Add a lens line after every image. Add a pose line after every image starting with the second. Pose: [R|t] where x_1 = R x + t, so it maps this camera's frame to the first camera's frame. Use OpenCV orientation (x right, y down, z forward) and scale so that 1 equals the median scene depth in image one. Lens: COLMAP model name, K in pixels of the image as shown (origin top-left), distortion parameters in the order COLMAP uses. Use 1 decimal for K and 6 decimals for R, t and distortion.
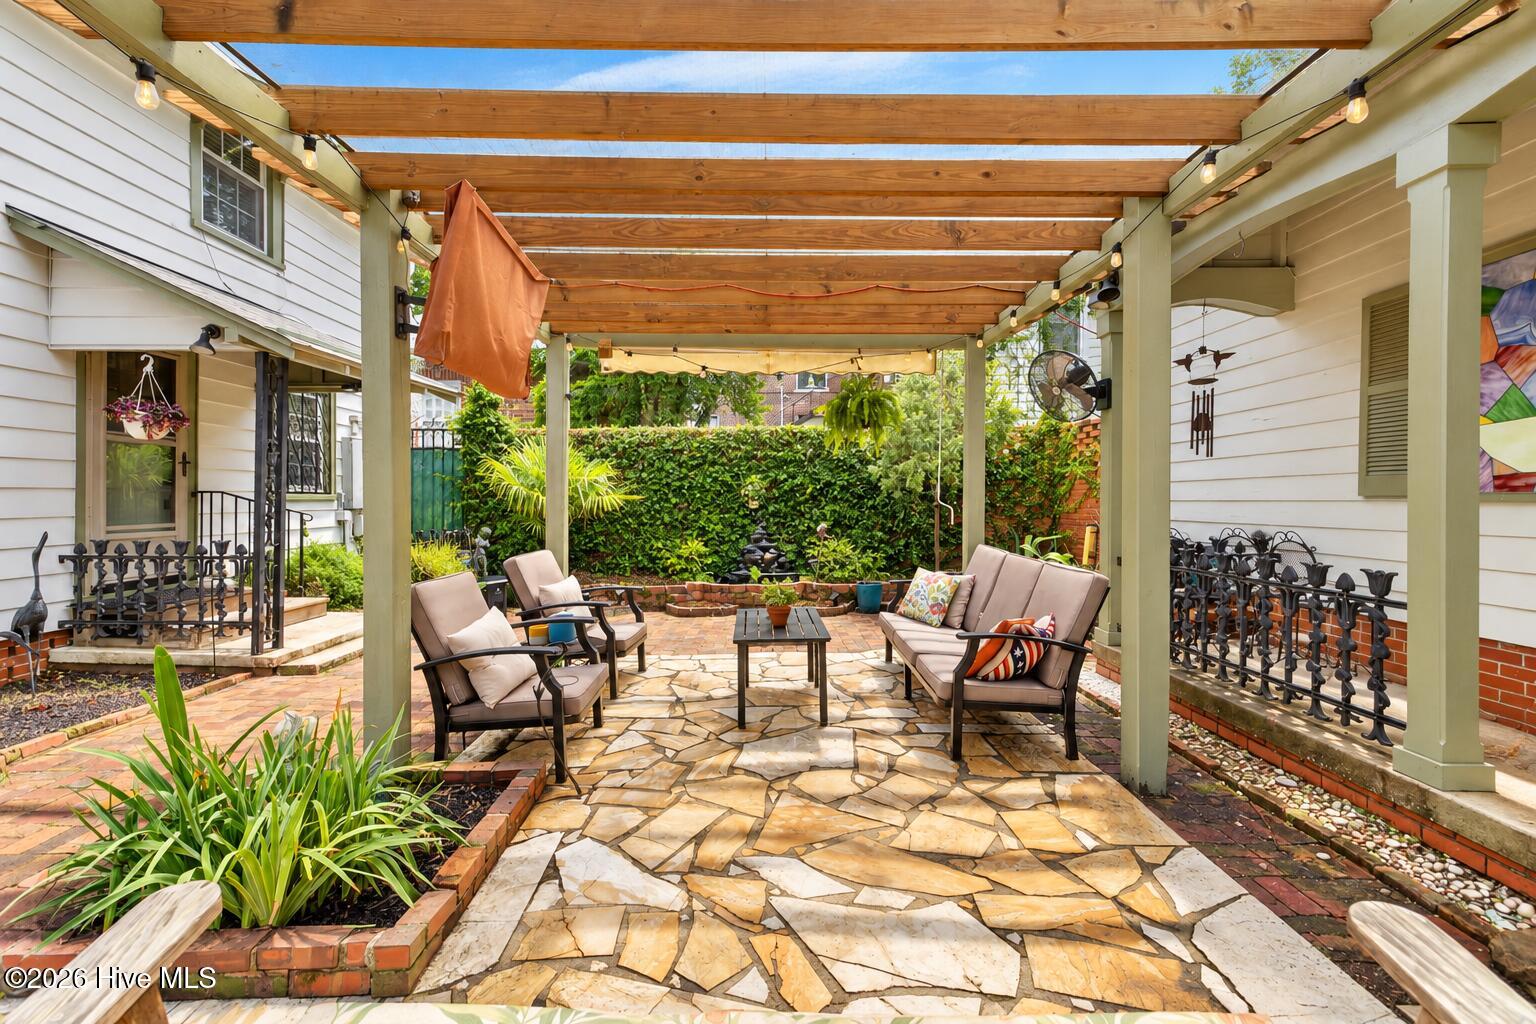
lens RADIAL K [[641.7, 0, 763.8], [0, 641.7, 500.4], [0, 0, 1]] dist [0.001834, -0.000162]
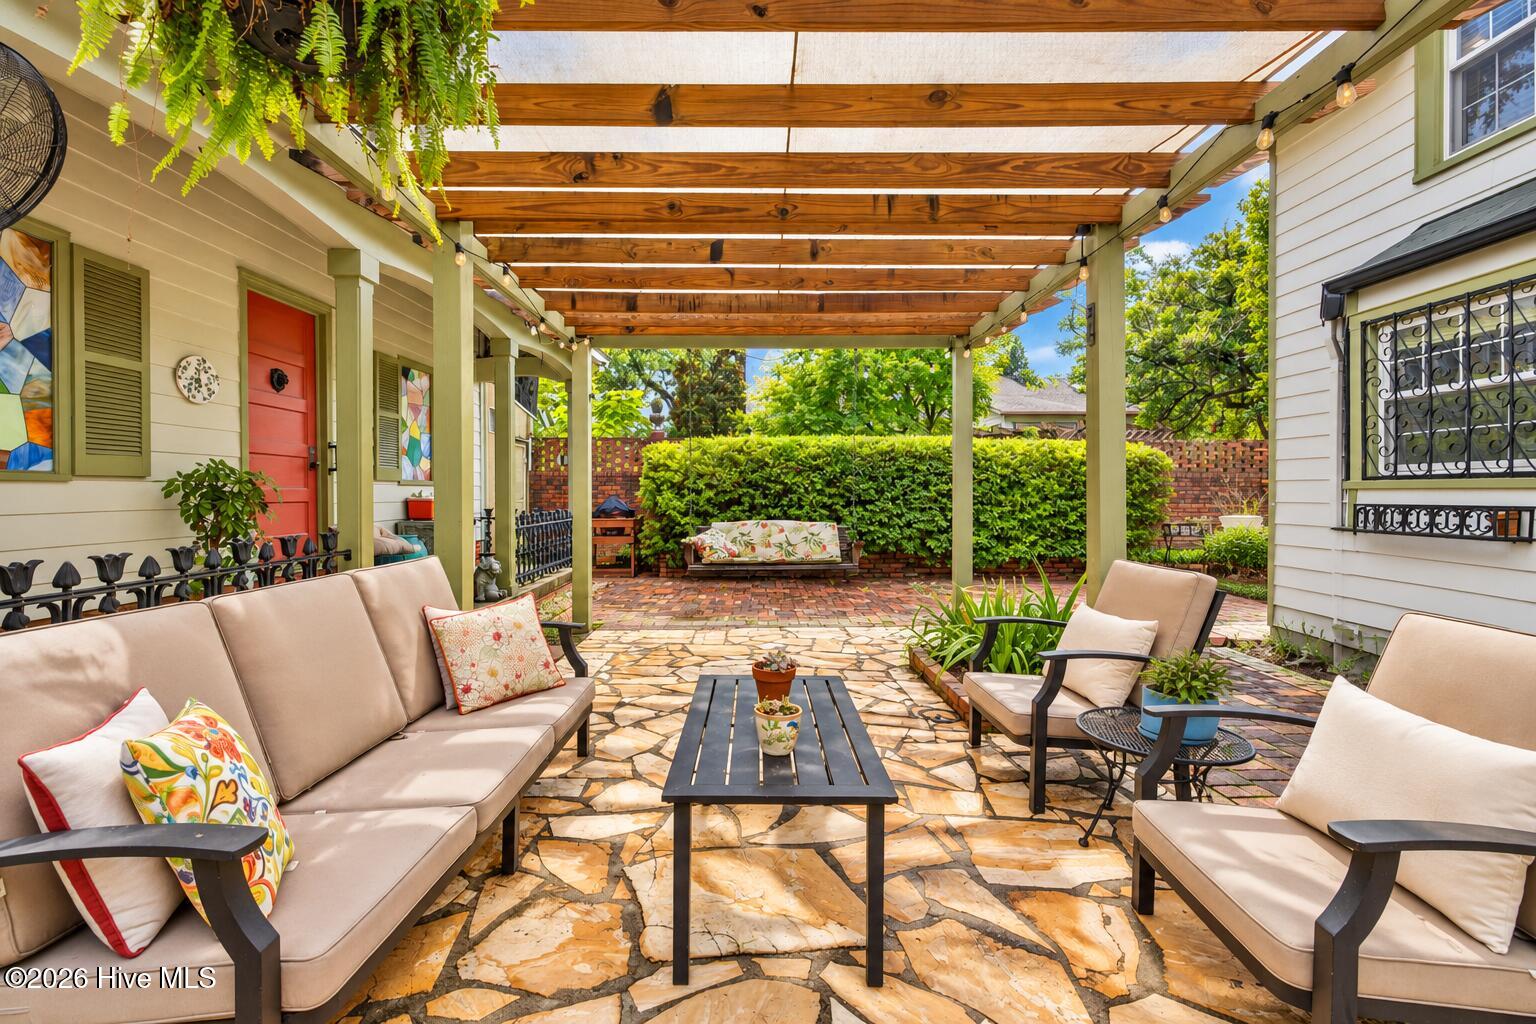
lens RADIAL K [[641.7, 0, 763.8], [0, 641.7, 500.4], [0, 0, 1]] dist [0.001834, -0.000162]
pose [[-0.999952, -0.008912, -0.004079, 0.026160], [-0.008988, 0.999781, 0.018879, 0.004503], [0.003910, 0.018914, -0.999813, 1.056839]]
